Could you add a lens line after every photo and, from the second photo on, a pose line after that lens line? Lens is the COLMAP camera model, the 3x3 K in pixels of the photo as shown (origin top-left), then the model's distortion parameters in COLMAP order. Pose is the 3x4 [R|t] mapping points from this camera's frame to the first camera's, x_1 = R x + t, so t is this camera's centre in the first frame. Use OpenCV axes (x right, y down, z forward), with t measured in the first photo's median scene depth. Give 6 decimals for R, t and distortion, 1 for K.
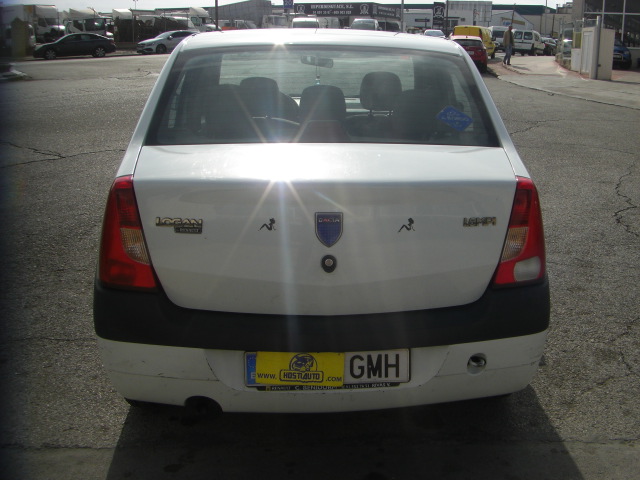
lens RADIAL K [[720.2, 0, 388.6], [0, 720.2, 238.1], [0, 0, 1]] dist [-0.176082, 0.098245]
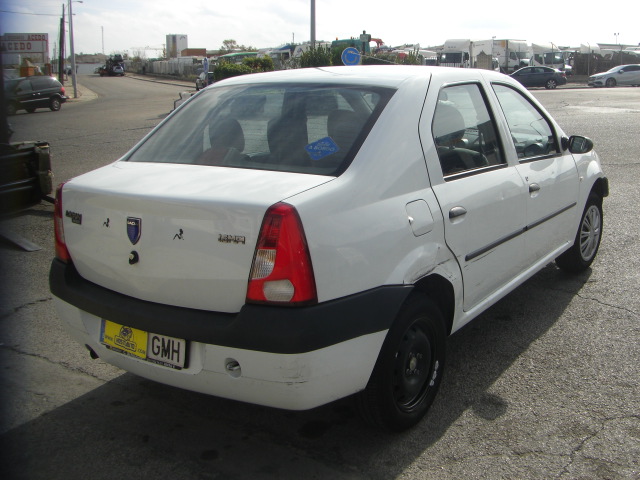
lens RADIAL K [[720.2, 0, 388.6], [0, 720.2, 238.1], [0, 0, 1]] dist [-0.176082, 0.098245]
pose [[0.793687, 0.106175, -0.598989, 0.970243], [-0.133629, 0.991030, -0.001398, -0.054748], [0.593468, 0.081151, 0.800756, 0.251725]]
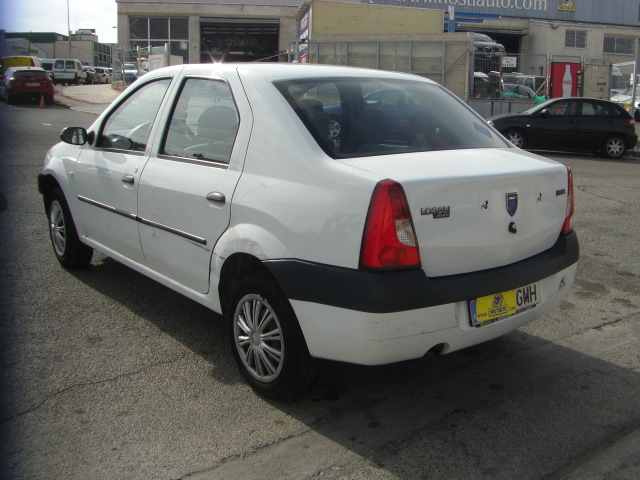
lens RADIAL K [[720.2, 0, 388.6], [0, 720.2, 238.1], [0, 0, 1]] dist [-0.176082, 0.098245]
pose [[0.789577, -0.129322, 0.599870, -1.111309], [0.150024, 0.988559, 0.015649, -0.004428], [-0.595030, 0.077638, 0.799945, -0.022763]]
